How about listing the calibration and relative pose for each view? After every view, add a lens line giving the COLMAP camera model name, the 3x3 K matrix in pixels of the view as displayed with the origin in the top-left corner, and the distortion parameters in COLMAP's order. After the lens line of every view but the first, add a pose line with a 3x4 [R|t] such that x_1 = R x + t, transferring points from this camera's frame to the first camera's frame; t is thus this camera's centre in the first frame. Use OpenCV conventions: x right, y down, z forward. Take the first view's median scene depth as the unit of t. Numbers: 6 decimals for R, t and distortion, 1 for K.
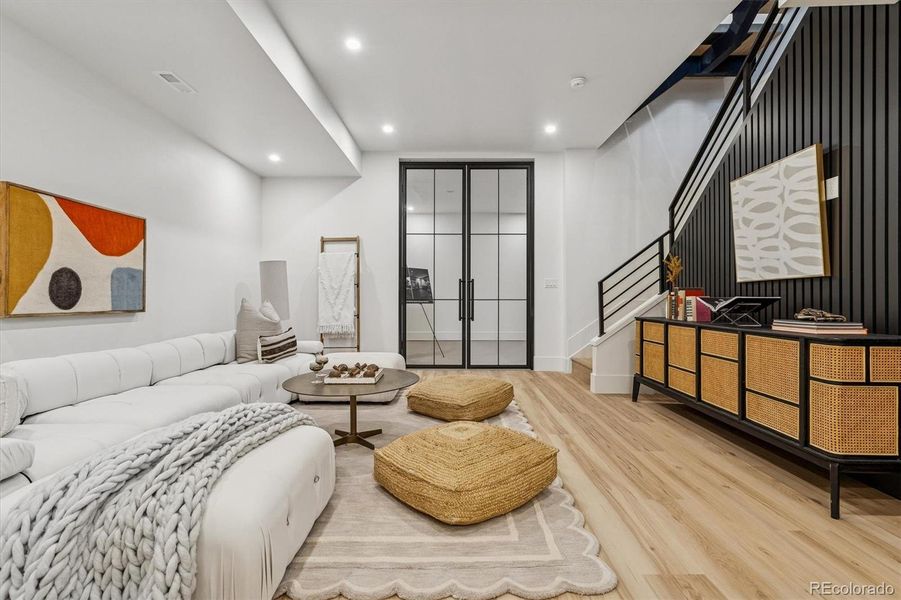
lens RADIAL K [[440.8, 0, 450.5], [0, 440.8, 300.0], [0, 0, 1]] dist [-0.000817, -0.000300]
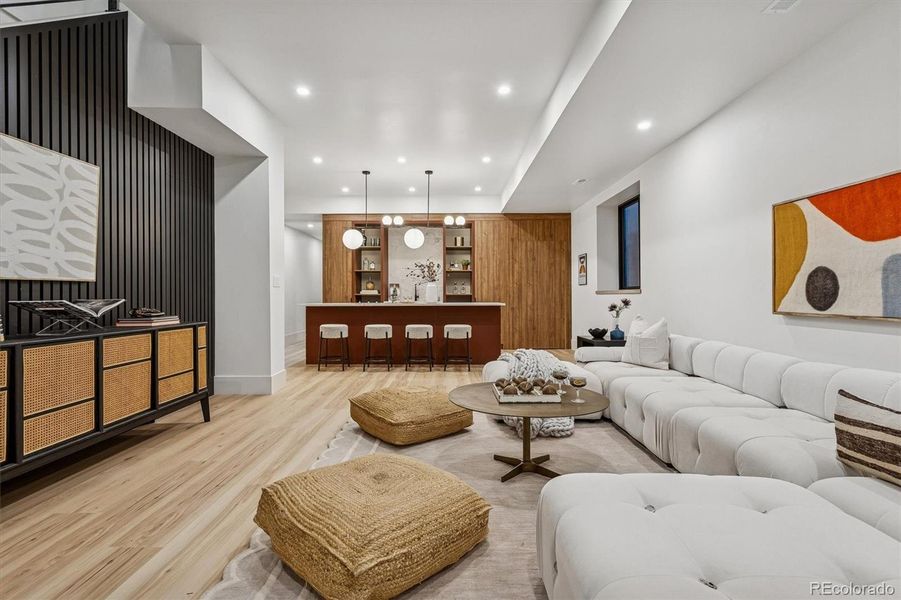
lens RADIAL K [[440.8, 0, 450.5], [0, 440.8, 300.0], [0, 0, 1]] dist [-0.000817, -0.000300]
pose [[-0.999956, 0.002954, -0.008912, -0.073474], [0.002818, 0.999880, 0.015226, -0.018398], [0.008956, 0.015201, -0.999844, 1.979547]]
